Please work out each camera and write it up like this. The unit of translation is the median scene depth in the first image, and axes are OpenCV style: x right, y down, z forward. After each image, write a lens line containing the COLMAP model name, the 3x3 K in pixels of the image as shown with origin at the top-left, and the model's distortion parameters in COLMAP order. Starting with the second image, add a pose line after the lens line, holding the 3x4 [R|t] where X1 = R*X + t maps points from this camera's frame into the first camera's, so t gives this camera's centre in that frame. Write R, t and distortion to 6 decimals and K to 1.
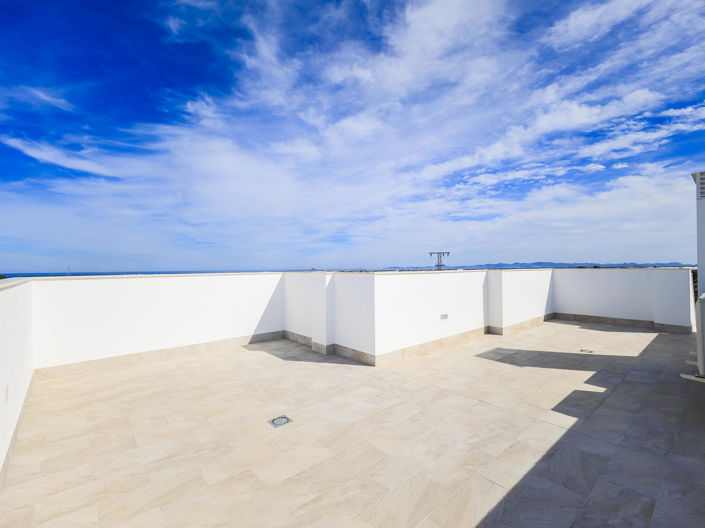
lens RADIAL K [[325.9, 0, 352.5], [0, 325.9, 264.0], [0, 0, 1]] dist [-0.001898, -0.000328]
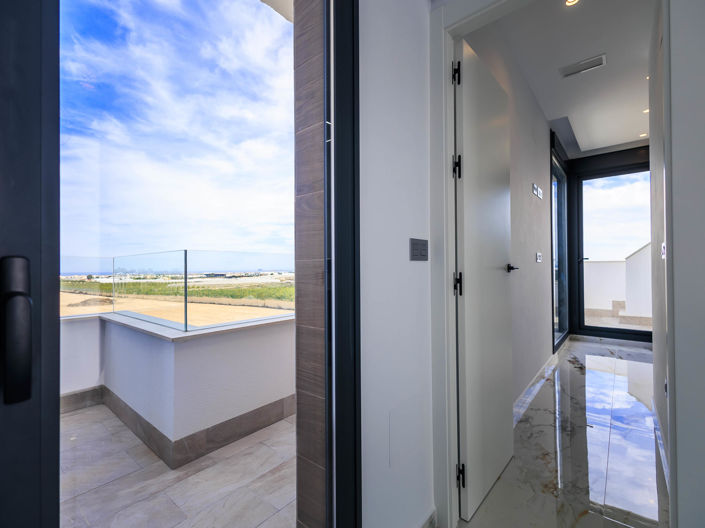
lens RADIAL K [[319.9, 0, 352.5], [0, 319.9, 264.0], [0, 0, 1]] dist [0.001623, 0.000262]
pose [[0.987974, 0.003708, 0.154573, 0.173015], [-0.003443, 0.999992, -0.001982, -0.003531], [-0.154579, 0.001426, 0.987979, -0.203097]]
